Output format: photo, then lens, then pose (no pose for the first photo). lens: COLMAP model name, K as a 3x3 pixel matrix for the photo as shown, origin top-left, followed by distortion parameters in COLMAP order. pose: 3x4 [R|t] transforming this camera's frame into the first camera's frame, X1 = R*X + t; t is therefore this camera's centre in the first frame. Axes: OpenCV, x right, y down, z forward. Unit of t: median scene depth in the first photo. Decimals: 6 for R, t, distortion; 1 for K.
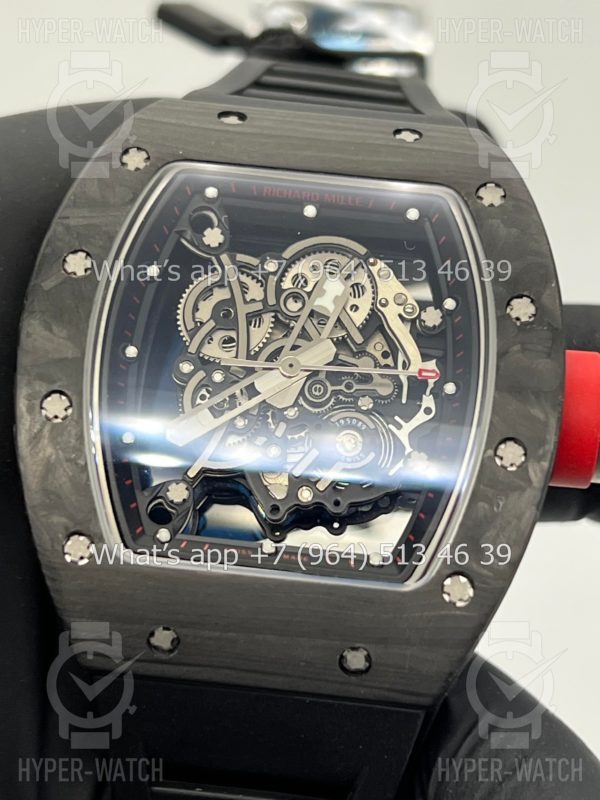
lens RADIAL K [[1895.5, 0, 298.9], [0, 1895.5, 403.2], [0, 0, 1]] dist [0.215745, 0.000000]
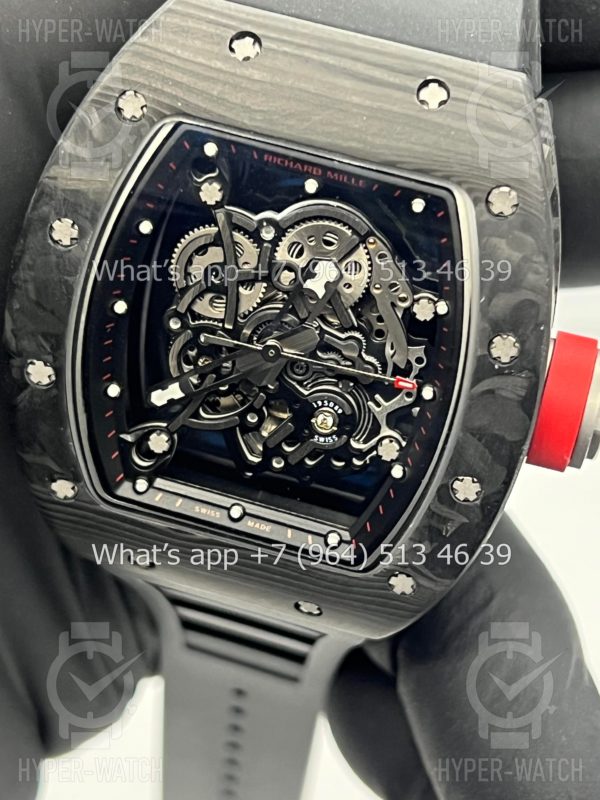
lens RADIAL K [[1895.5, 0, 302.4], [0, 1895.5, 402.1], [0, 0, 1]] dist [0.215745, 0.000000]
pose [[0.975040, 0.165261, -0.148276, 0.161284], [-0.038353, 0.783145, 0.620655, -0.609018], [0.218692, -0.599477, 0.769936, 0.213927]]
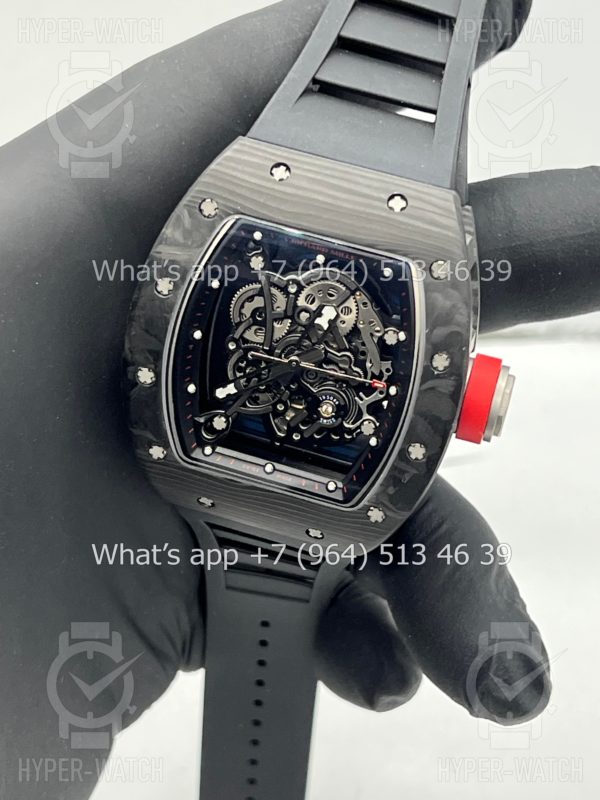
lens RADIAL K [[1895.5, 0, 297.4], [0, 1895.5, 400.0], [0, 0, 1]] dist [0.215745, 0.000000]
pose [[0.973304, 0.170658, -0.153479, 0.240454], [-0.048905, 0.807537, 0.587786, -0.902478], [0.224250, -0.564589, 0.794325, -0.259471]]
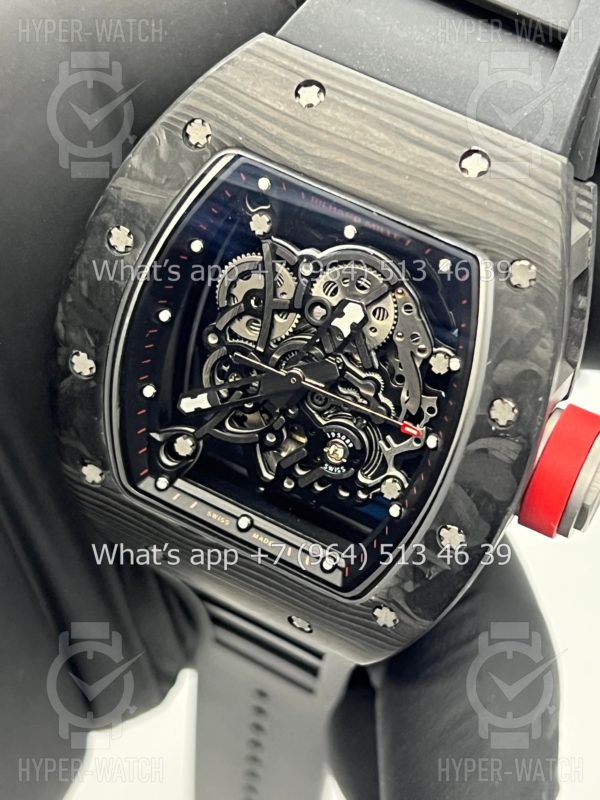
lens RADIAL K [[1895.5, 0, 300.6], [0, 1895.5, 400.2], [0, 0, 1]] dist [0.215745, 0.000000]
pose [[0.911370, 0.319197, -0.259841, 0.274232], [-0.093821, 0.775807, 0.623956, -0.662396], [0.400752, -0.544276, 0.736995, 0.207718]]
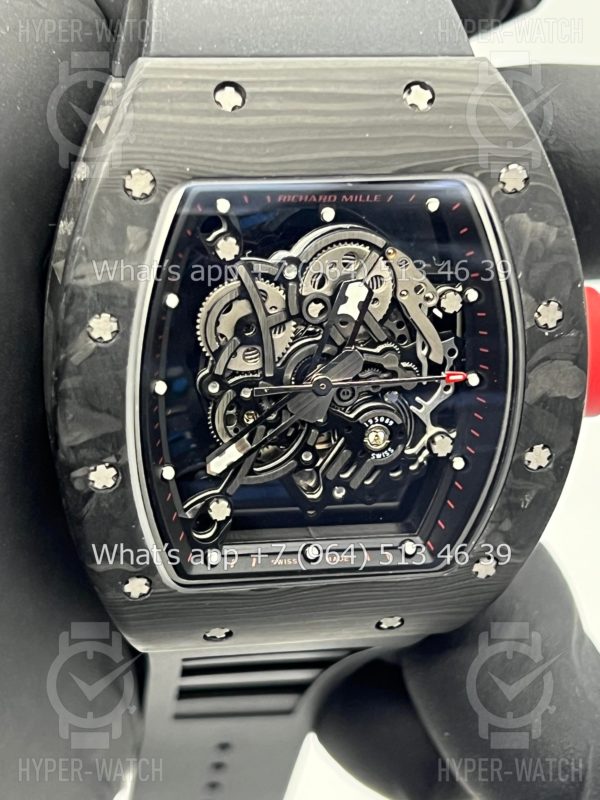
lens RADIAL K [[1895.5, 0, 305.2], [0, 1895.5, 401.5], [0, 0, 1]] dist [0.215745, 0.000000]
pose [[0.976722, -0.133864, 0.167617, -0.178335], [0.004156, 0.793051, 0.609141, -0.610678], [-0.214471, -0.594264, 0.775146, 0.218114]]
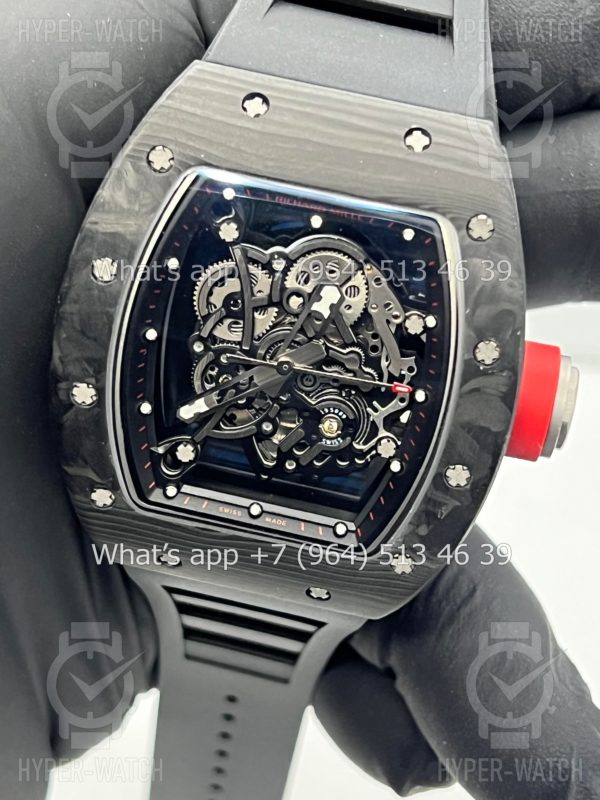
lens RADIAL K [[1895.5, 0, 302.5], [0, 1895.5, 434.1], [0, 0, 1]] dist [0.215745, 0.000000]
pose [[0.990272, 0.116545, -0.076023, 0.097757], [-0.051001, 0.812325, 0.580971, -0.650174], [0.129464, -0.571442, 0.810366, 0.034975]]
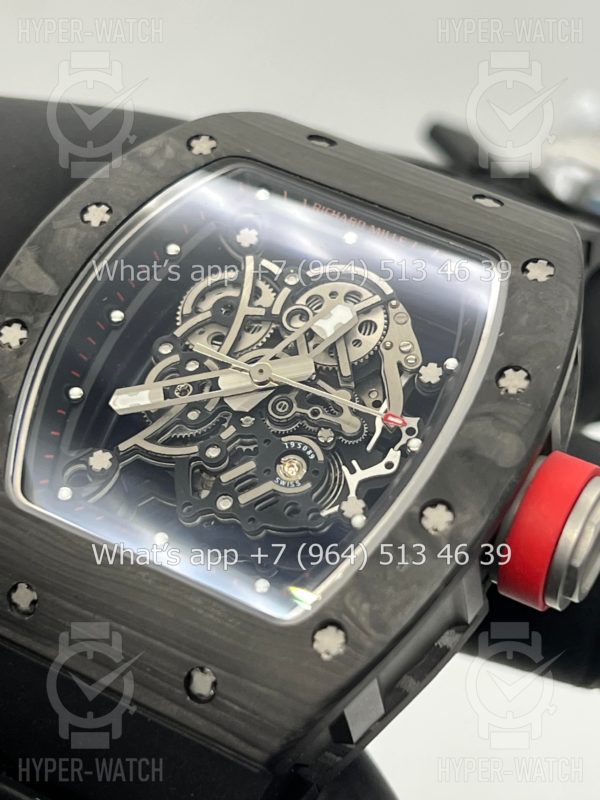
lens RADIAL K [[1895.5, 0, 297.6], [0, 1895.5, 395.8], [0, 0, 1]] dist [0.215745, 0.000000]
pose [[0.915069, 0.273634, -0.296265, 0.285398], [-0.325726, 0.934611, -0.142843, 0.116021], [0.237806, 0.227213, 0.944364, 0.126746]]
